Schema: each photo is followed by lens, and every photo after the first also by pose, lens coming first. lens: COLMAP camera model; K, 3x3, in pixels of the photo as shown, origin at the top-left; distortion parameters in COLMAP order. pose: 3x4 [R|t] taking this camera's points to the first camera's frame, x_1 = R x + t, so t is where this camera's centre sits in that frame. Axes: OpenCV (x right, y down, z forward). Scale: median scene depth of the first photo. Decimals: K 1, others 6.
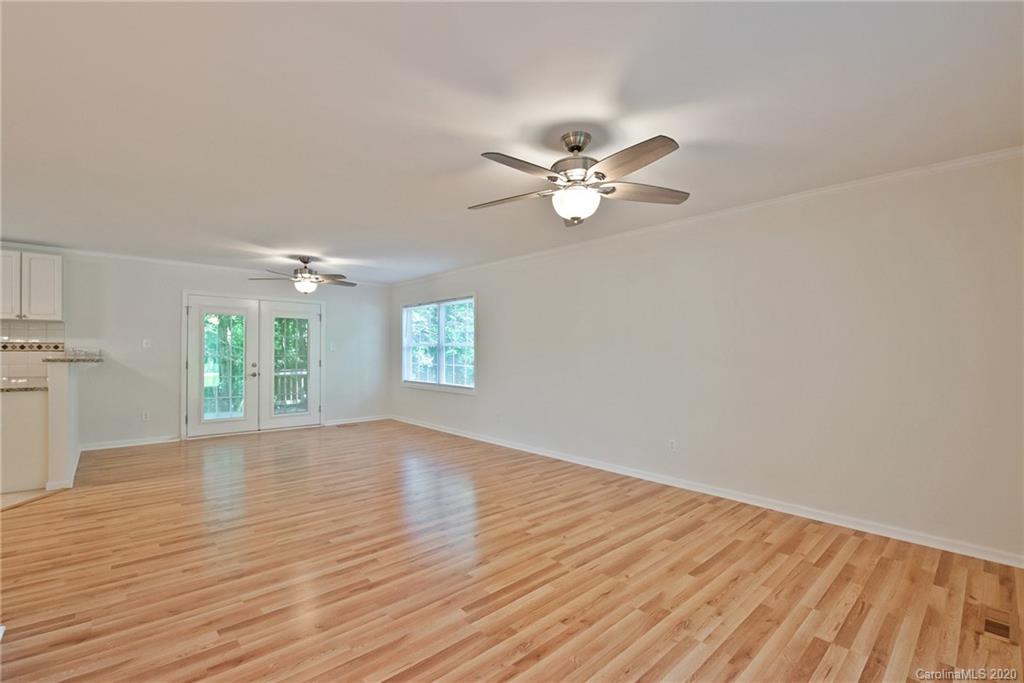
lens RADIAL K [[419.1, 0, 483.8], [0, 419.1, 345.7], [0, 0, 1]] dist [-0.018866, -0.000229]
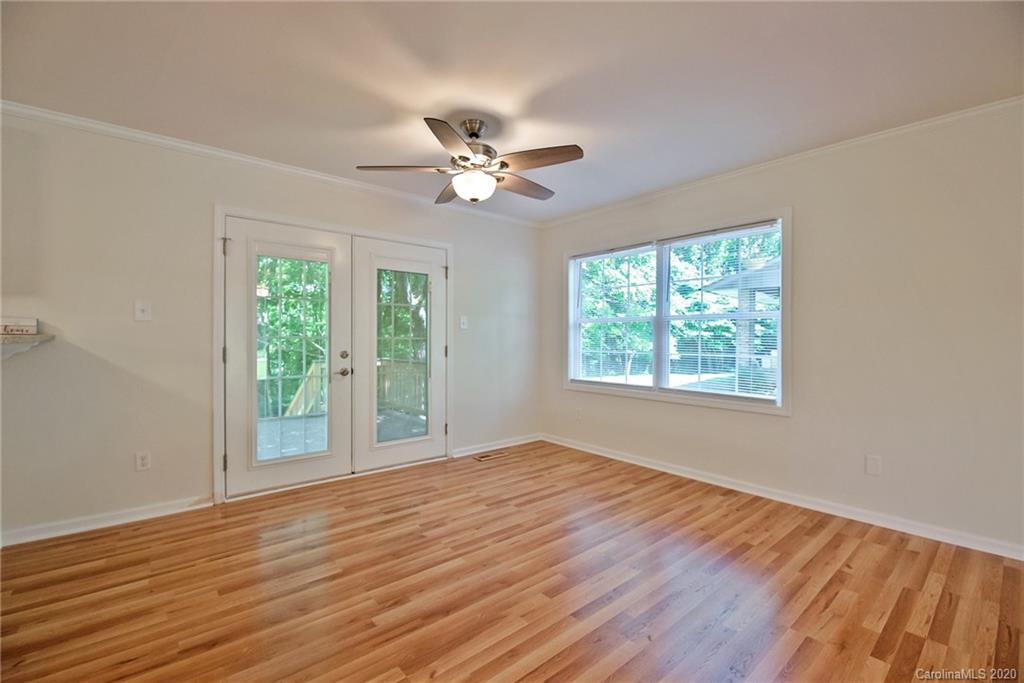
lens RADIAL K [[451.0, 0, 505.9], [0, 451.0, 337.0], [0, 0, 1]] dist [-0.014287, -0.000933]
pose [[0.999727, 0.000250, -0.023379, -0.312090], [0.000125, 0.999871, 0.016053, 0.013531], [0.023380, -0.016052, 0.999598, 0.401389]]
